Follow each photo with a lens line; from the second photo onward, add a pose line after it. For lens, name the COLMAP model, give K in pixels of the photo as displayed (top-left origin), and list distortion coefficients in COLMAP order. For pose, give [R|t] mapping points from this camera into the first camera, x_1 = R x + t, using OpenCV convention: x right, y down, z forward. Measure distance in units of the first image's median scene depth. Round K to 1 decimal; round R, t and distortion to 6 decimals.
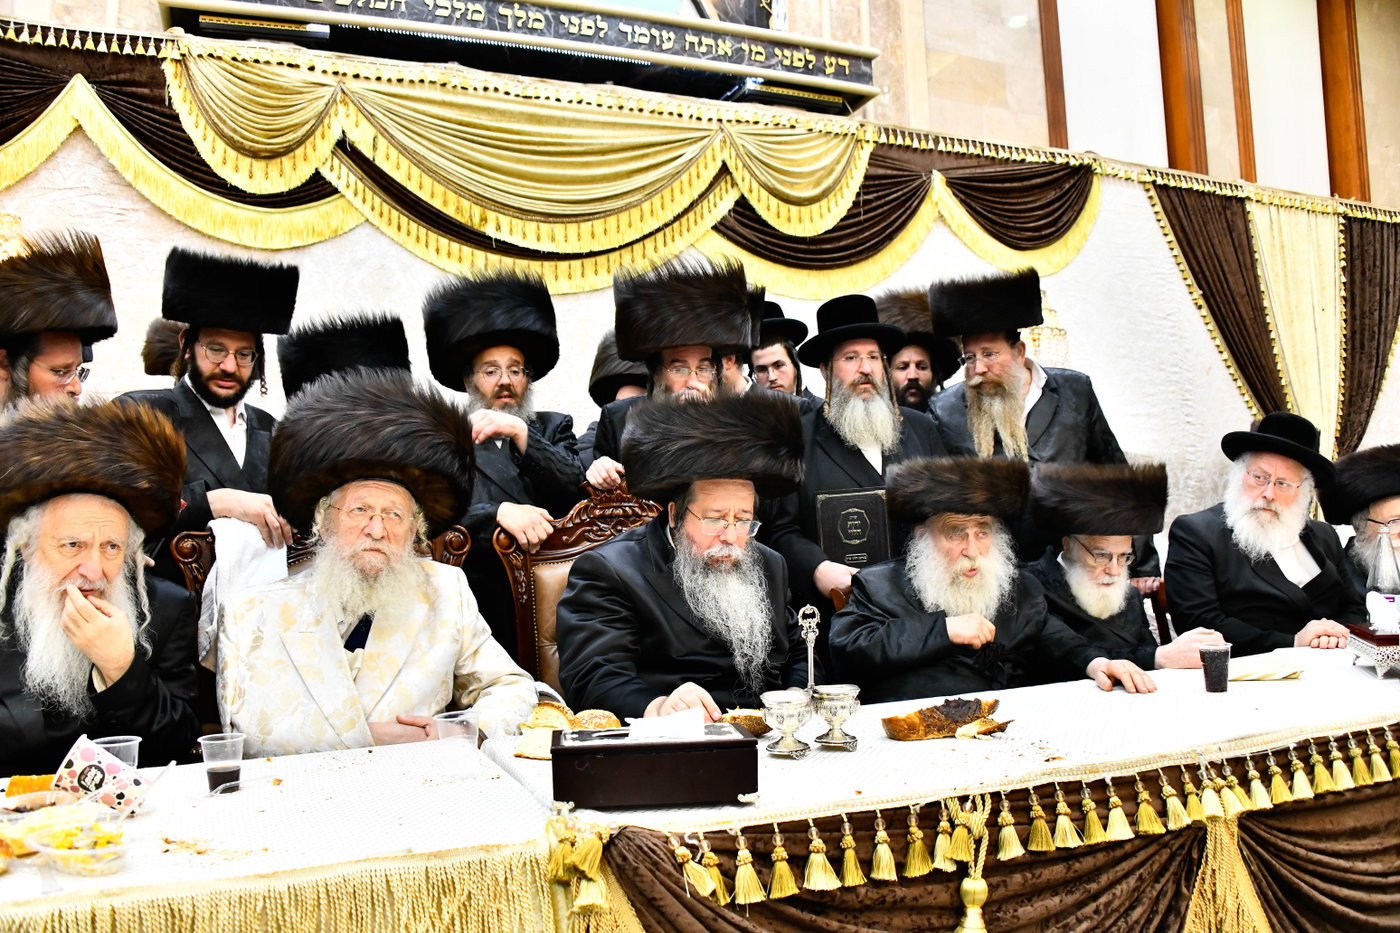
lens RADIAL K [[1058.2, 0, 710.4], [0, 1058.2, 482.1], [0, 0, 1]] dist [-0.162652, 0.073566]
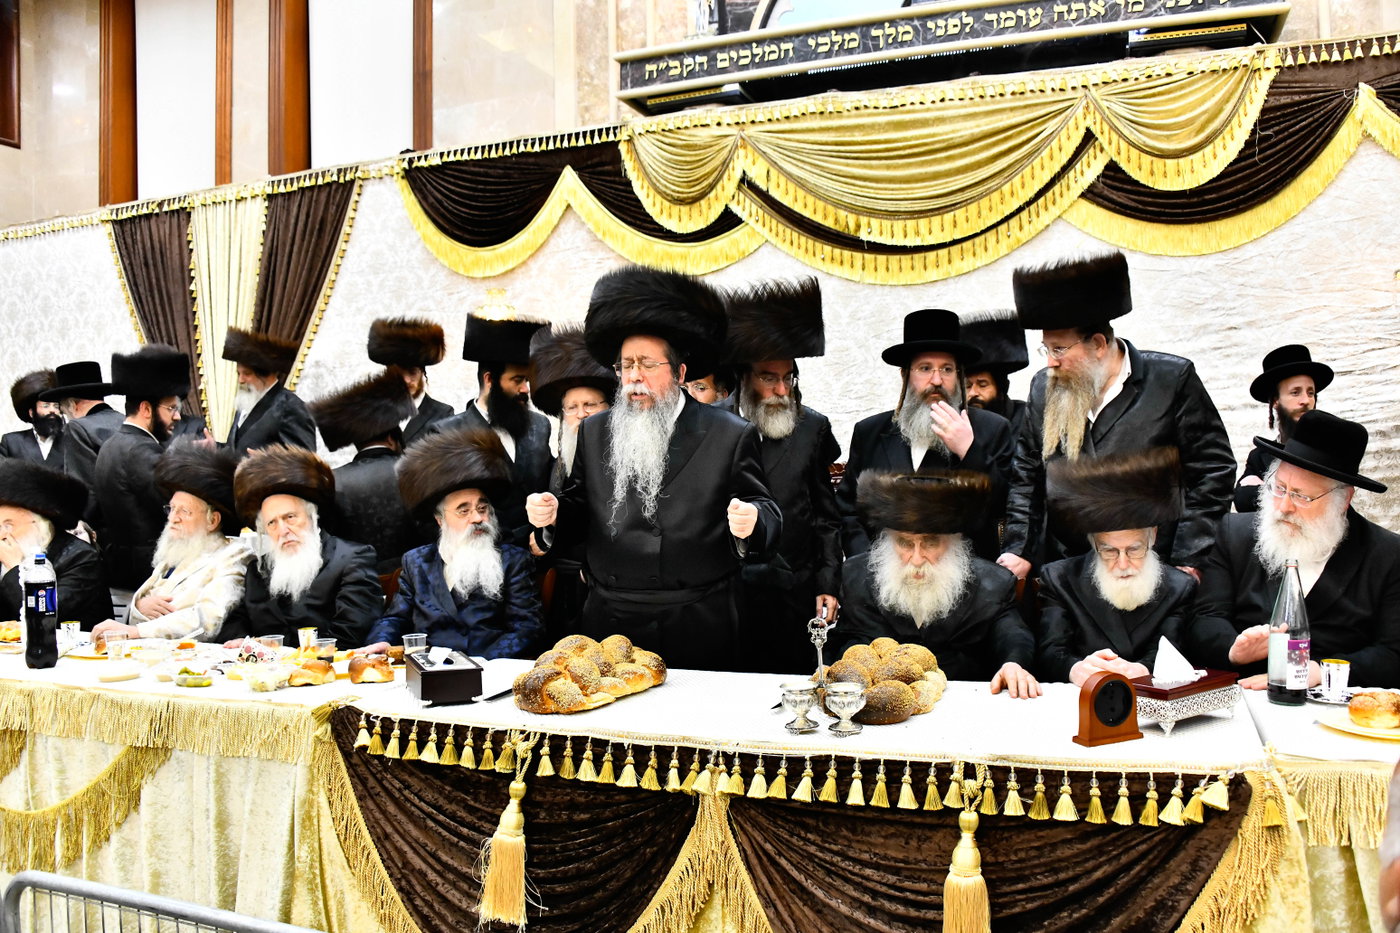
lens RADIAL K [[1058.2, 0, 710.4], [0, 1058.2, 482.1], [0, 0, 1]] dist [-0.162652, 0.073566]
pose [[0.738500, 0.008916, -0.674194, 0.417269], [0.022954, 0.999001, 0.038354, -0.017052], [0.673863, -0.043800, 0.737557, 0.028676]]
